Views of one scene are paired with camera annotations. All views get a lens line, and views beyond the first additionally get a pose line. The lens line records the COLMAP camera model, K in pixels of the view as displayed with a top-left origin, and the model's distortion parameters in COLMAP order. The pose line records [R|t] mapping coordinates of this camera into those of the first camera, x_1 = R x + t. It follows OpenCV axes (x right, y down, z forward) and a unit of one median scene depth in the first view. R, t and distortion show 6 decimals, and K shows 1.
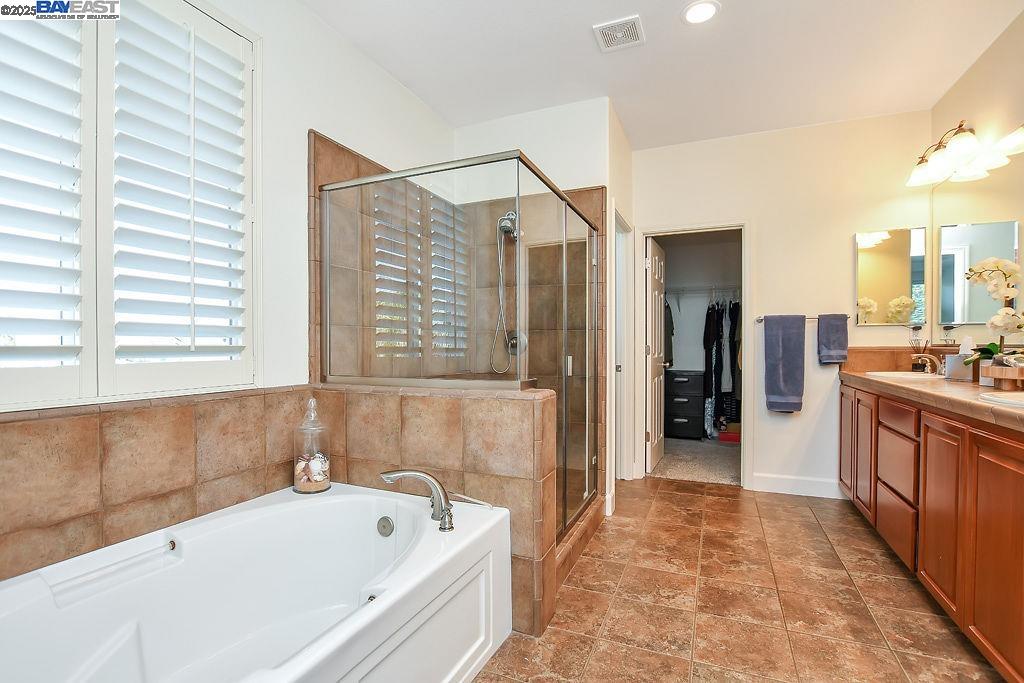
lens RADIAL K [[476.6, 0, 502.7], [0, 476.6, 347.5], [0, 0, 1]] dist [-0.039358, 0.007330]
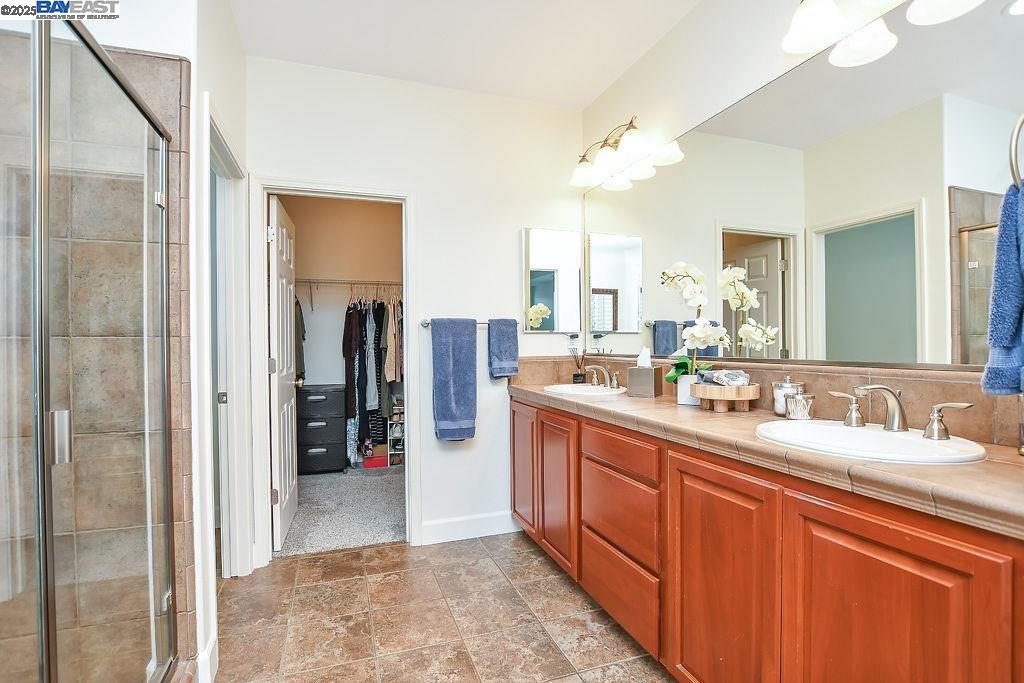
lens RADIAL K [[476.6, 0, 502.7], [0, 476.6, 347.5], [0, 0, 1]] dist [-0.039358, 0.007330]
pose [[0.726740, -0.010439, 0.686834, 0.105124], [0.012306, 0.999922, 0.002176, -0.021036], [-0.686803, 0.006870, 0.726811, 0.361792]]
